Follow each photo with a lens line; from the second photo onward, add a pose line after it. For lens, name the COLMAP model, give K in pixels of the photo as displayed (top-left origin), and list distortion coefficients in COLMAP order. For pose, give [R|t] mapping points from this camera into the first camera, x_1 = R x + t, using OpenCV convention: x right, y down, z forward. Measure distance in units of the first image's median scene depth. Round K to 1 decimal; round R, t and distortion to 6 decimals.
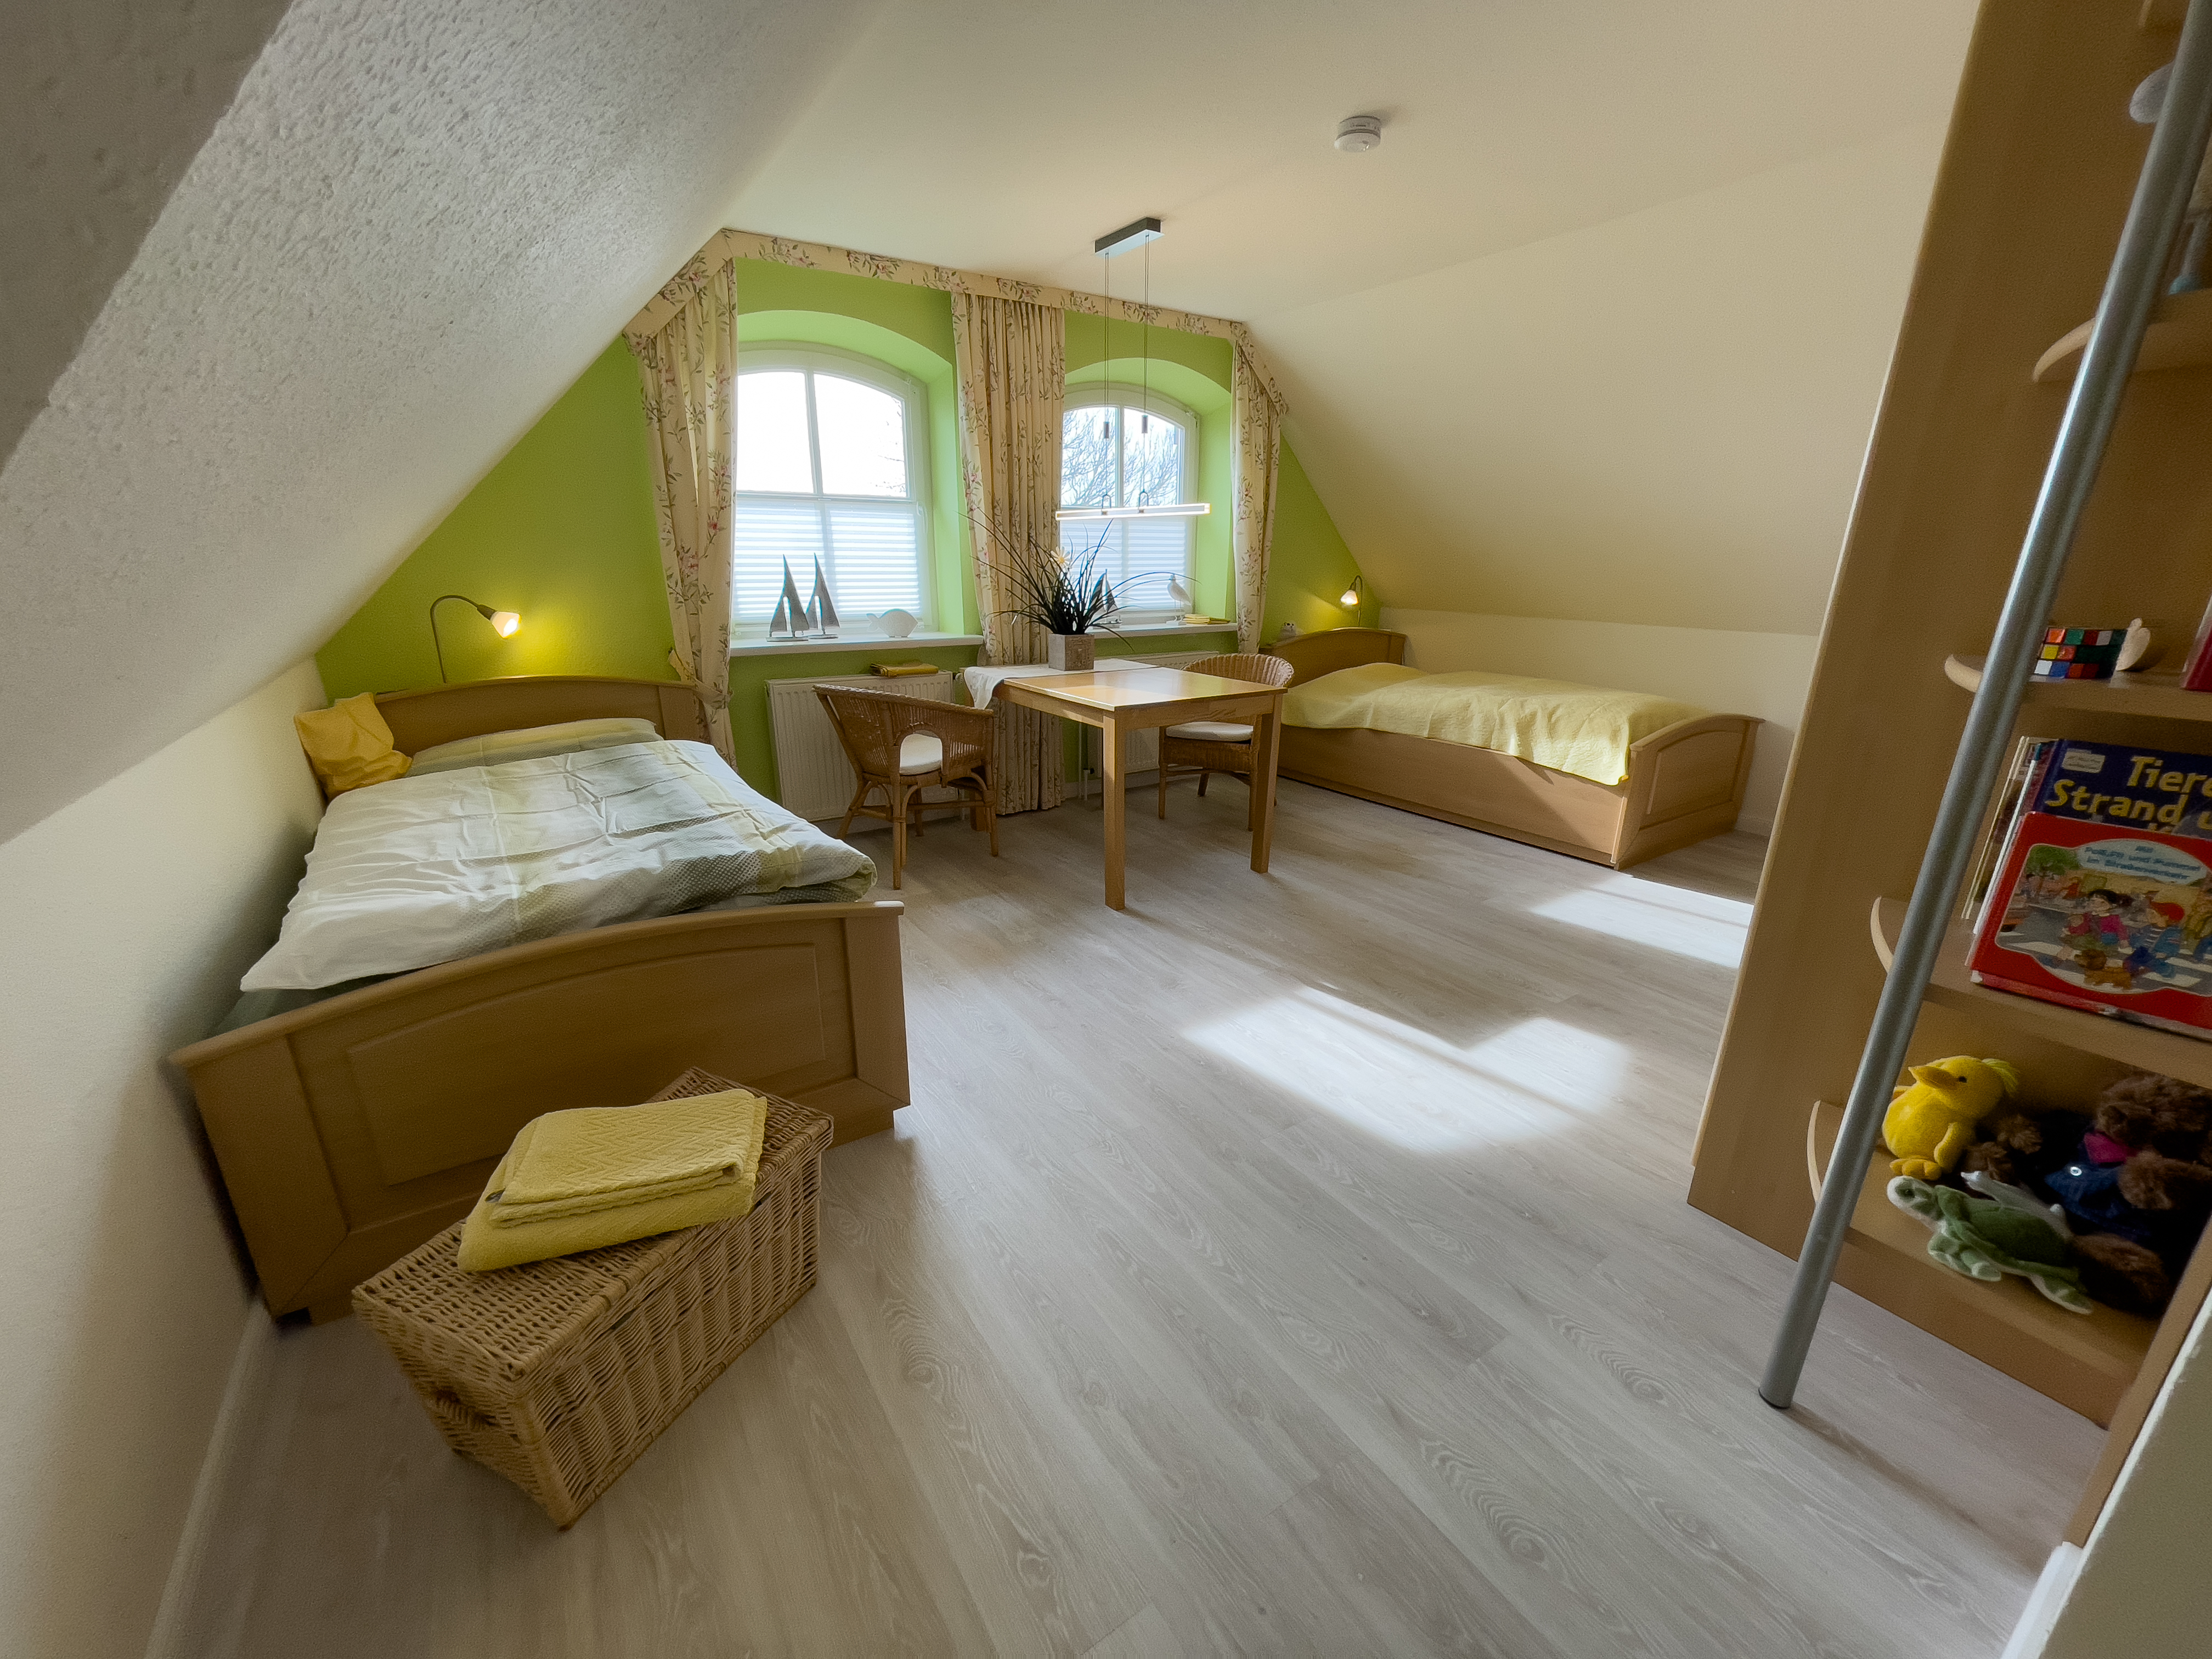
lens RADIAL K [[882.6, 0, 1103.9], [0, 882.6, 846.4], [0, 0, 1]] dist [-0.008833, 0.000175]
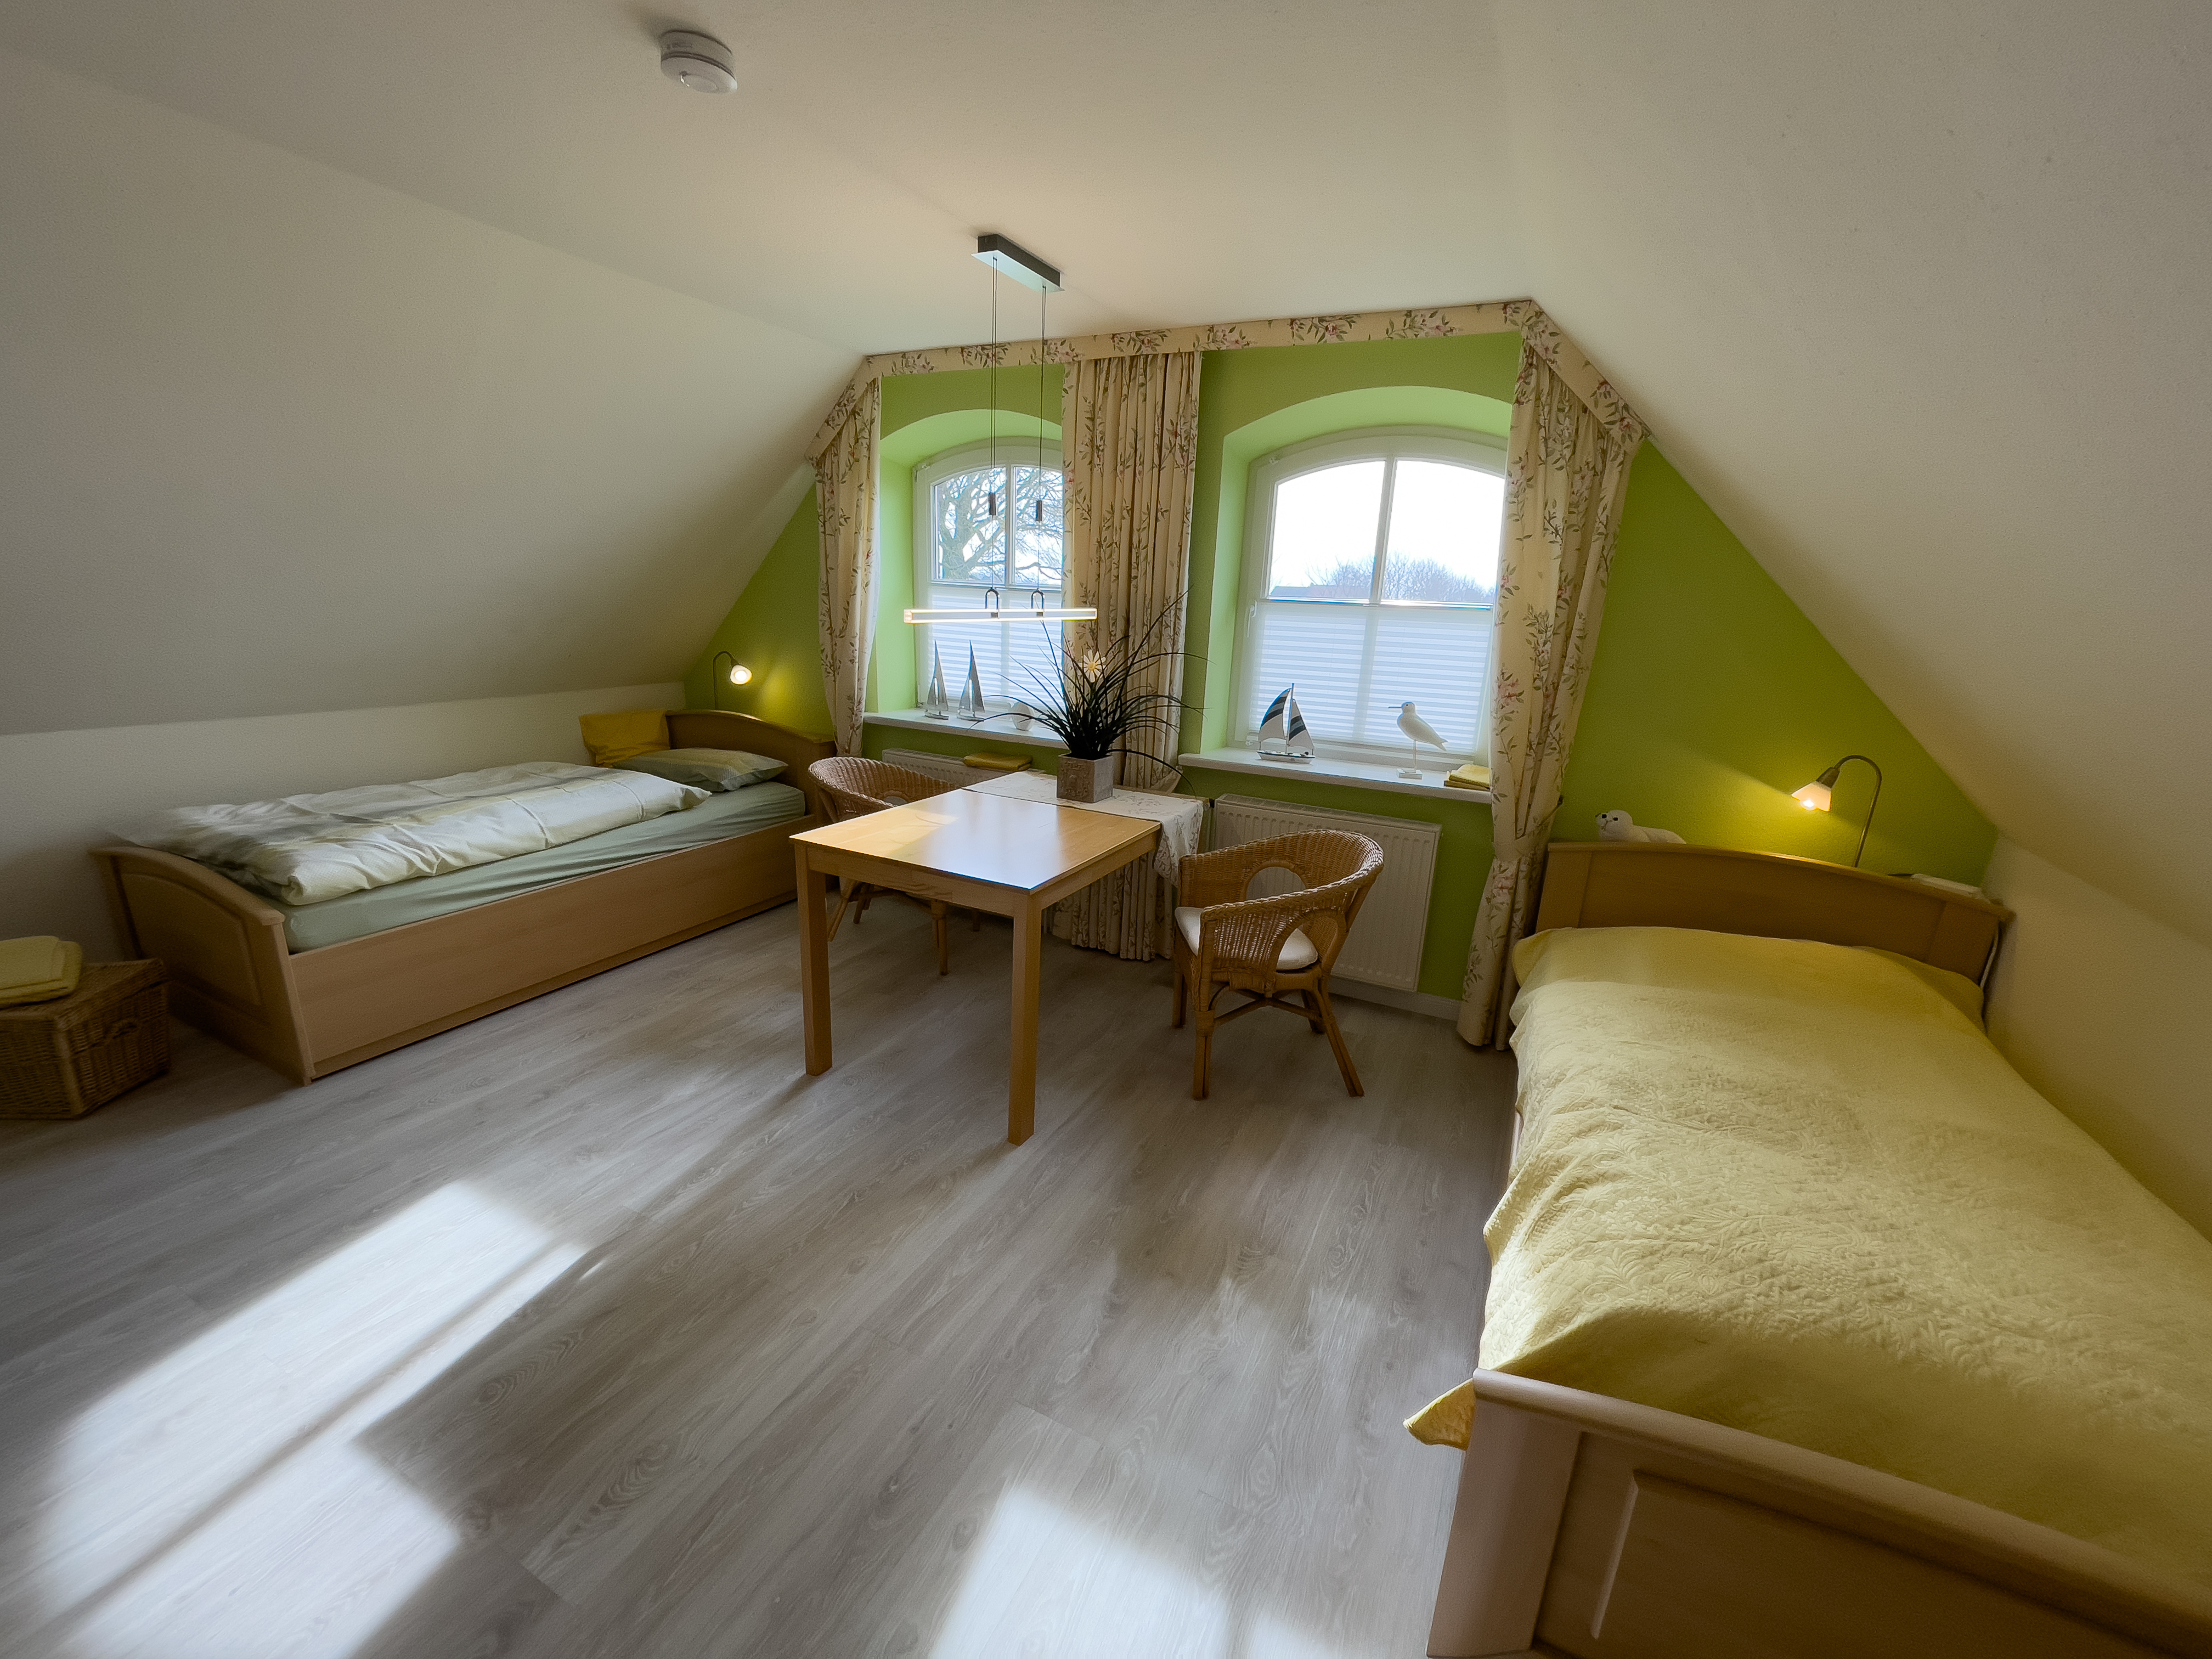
lens RADIAL K [[898.1, 0, 1113.4], [0, 898.1, 850.6], [0, 0, 1]] dist [-0.008612, -0.000020]
pose [[0.512737, 0.249883, -0.821376, 0.695558], [-0.315562, 0.944591, 0.090380, -0.254890], [0.798449, 0.212854, 0.563180, 0.615486]]
